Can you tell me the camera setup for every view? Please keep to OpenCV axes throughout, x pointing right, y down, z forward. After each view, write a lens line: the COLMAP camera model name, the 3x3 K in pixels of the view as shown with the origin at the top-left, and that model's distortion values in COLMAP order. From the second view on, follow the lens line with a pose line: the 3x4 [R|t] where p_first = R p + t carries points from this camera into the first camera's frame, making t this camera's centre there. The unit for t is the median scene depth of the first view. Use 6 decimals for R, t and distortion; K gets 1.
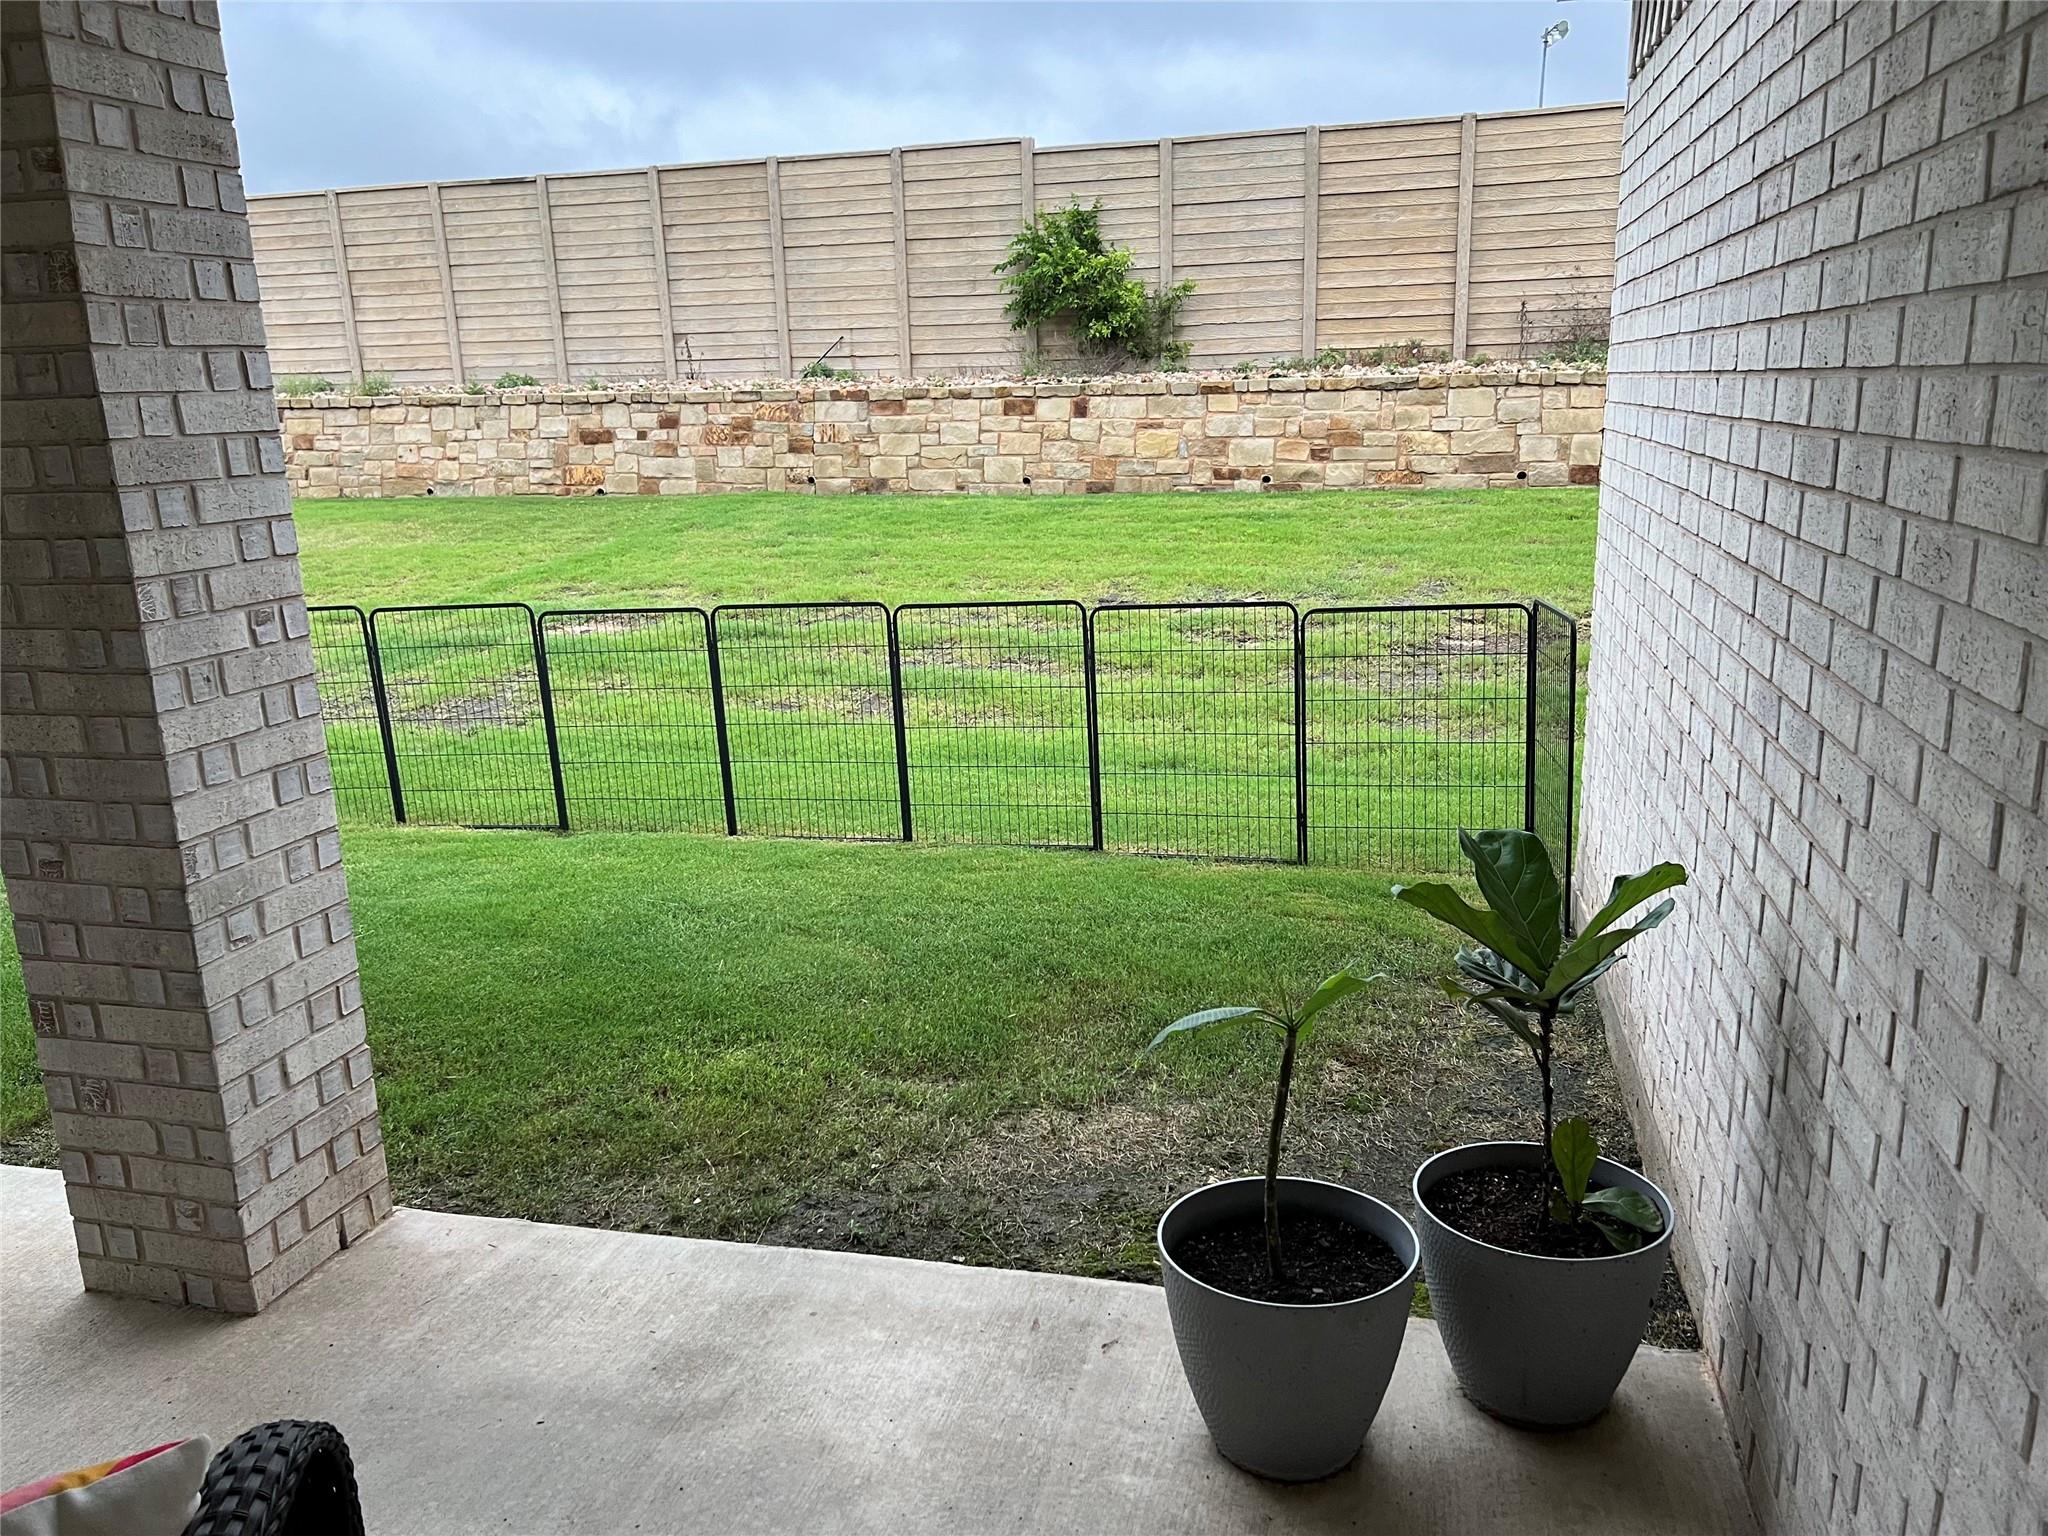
lens RADIAL K [[1548.8, 0, 1020.0], [0, 1548.8, 765.1], [0, 0, 1]] dist [0.042109, -0.050365]
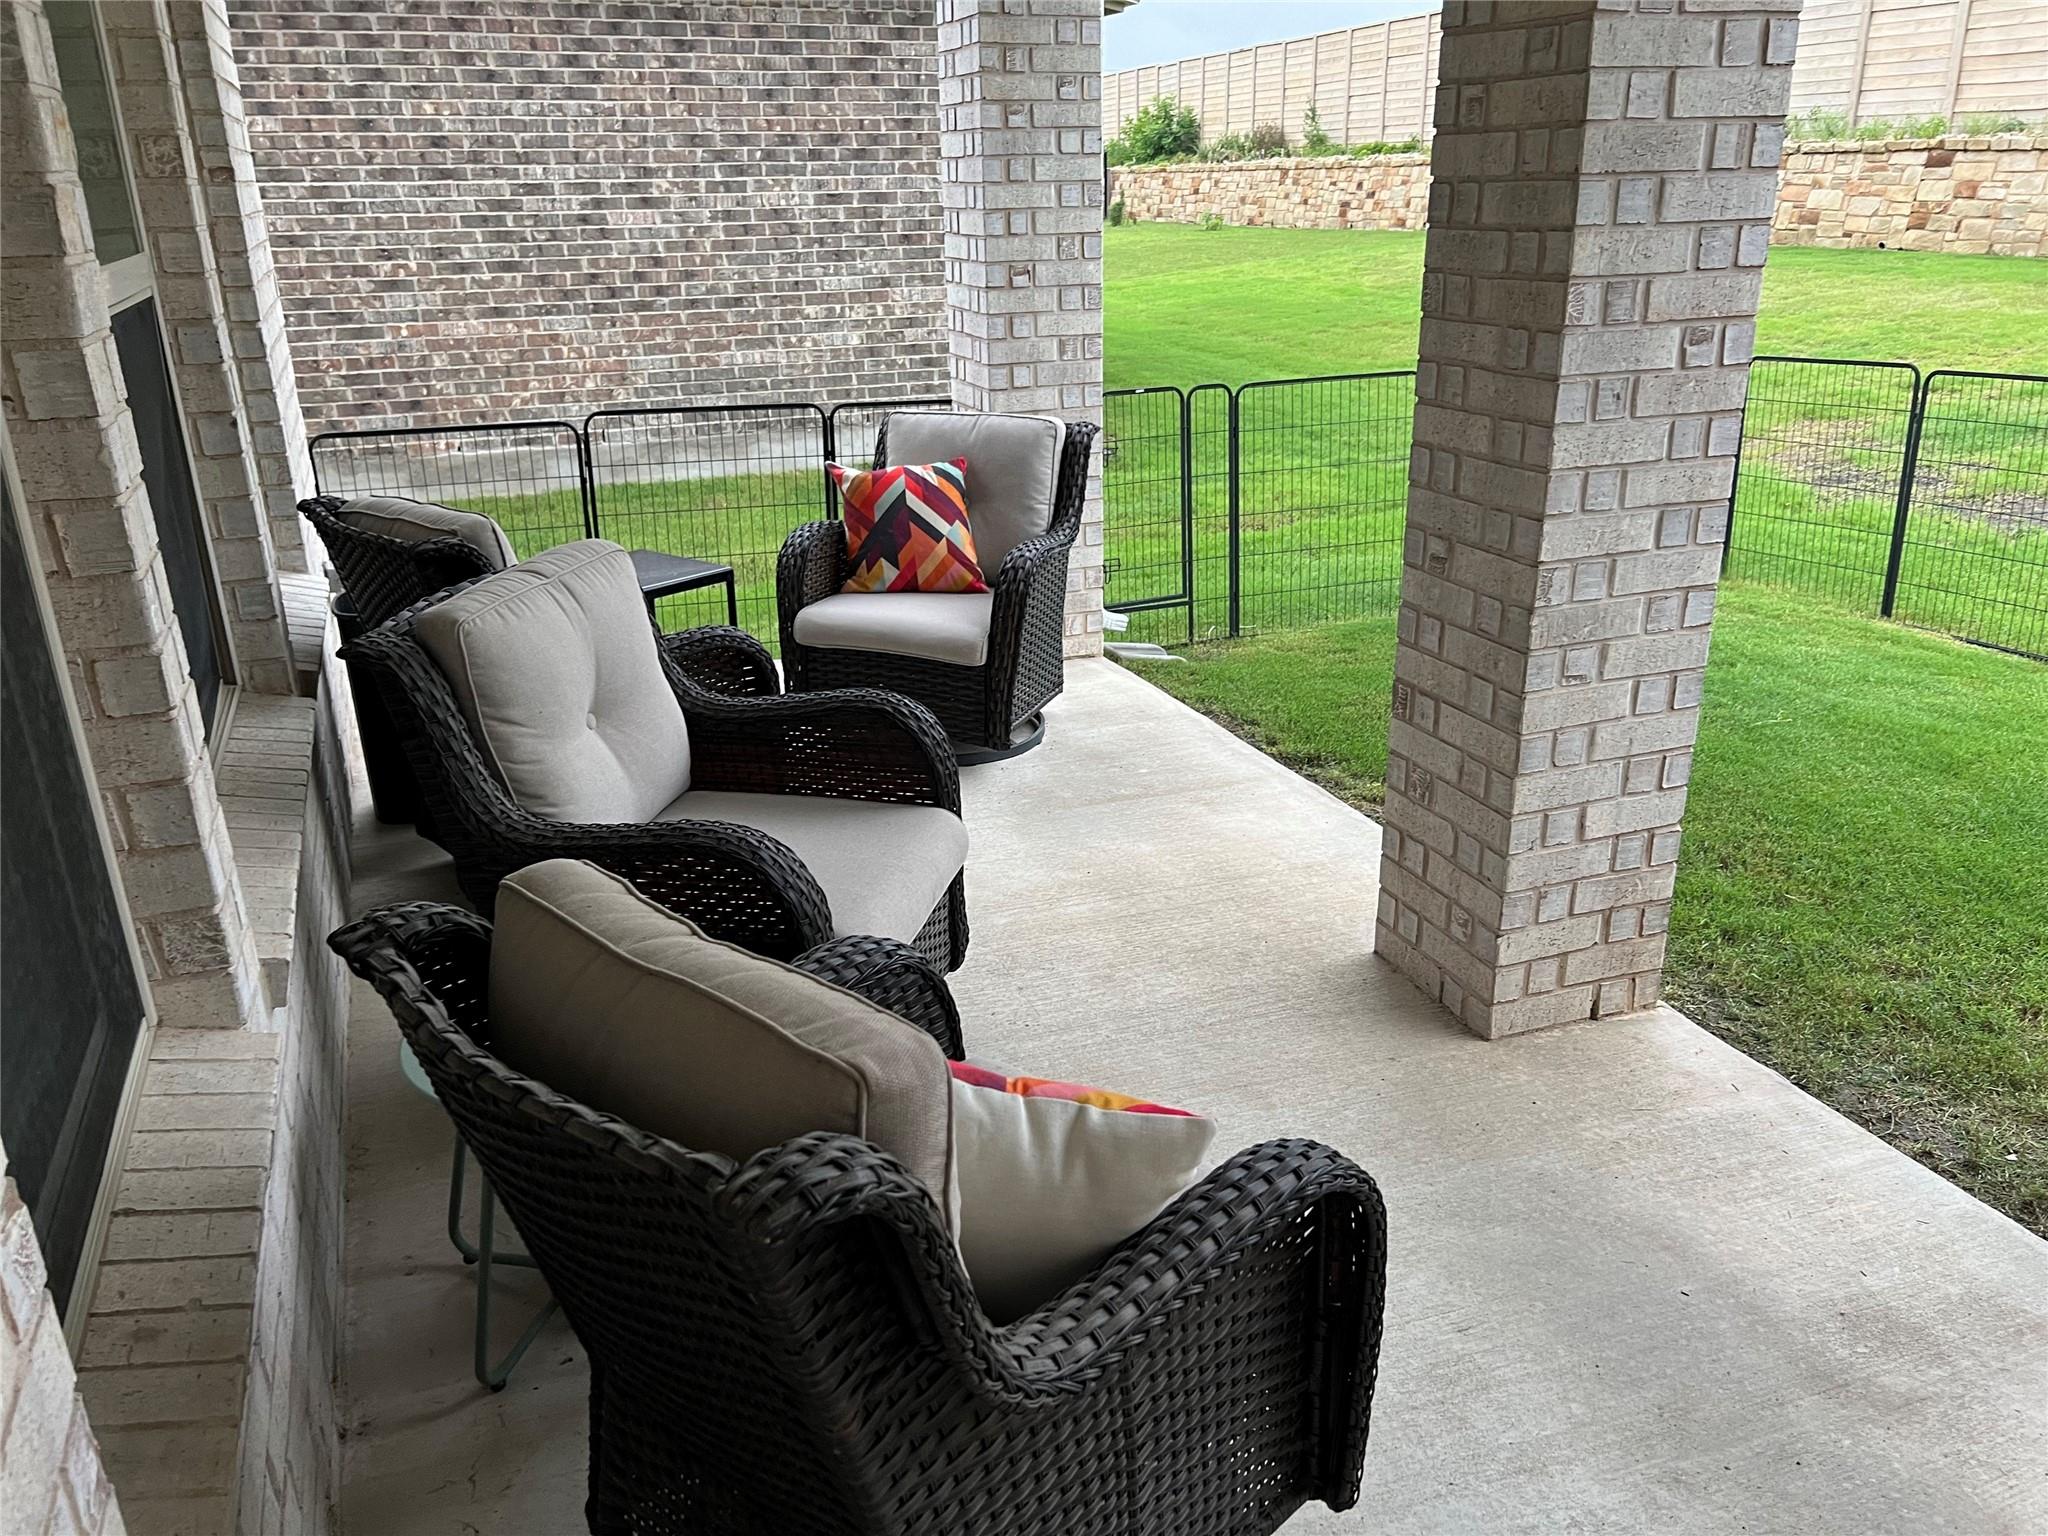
lens RADIAL K [[1548.8, 0, 1020.9], [0, 1548.8, 773.7], [0, 0, 1]] dist [0.042109, -0.050365]
pose [[0.582809, 0.306872, -0.752438, 0.038717], [-0.189906, 0.951748, 0.241065, 0.002530], [0.790107, 0.002397, 0.612964, 0.143620]]
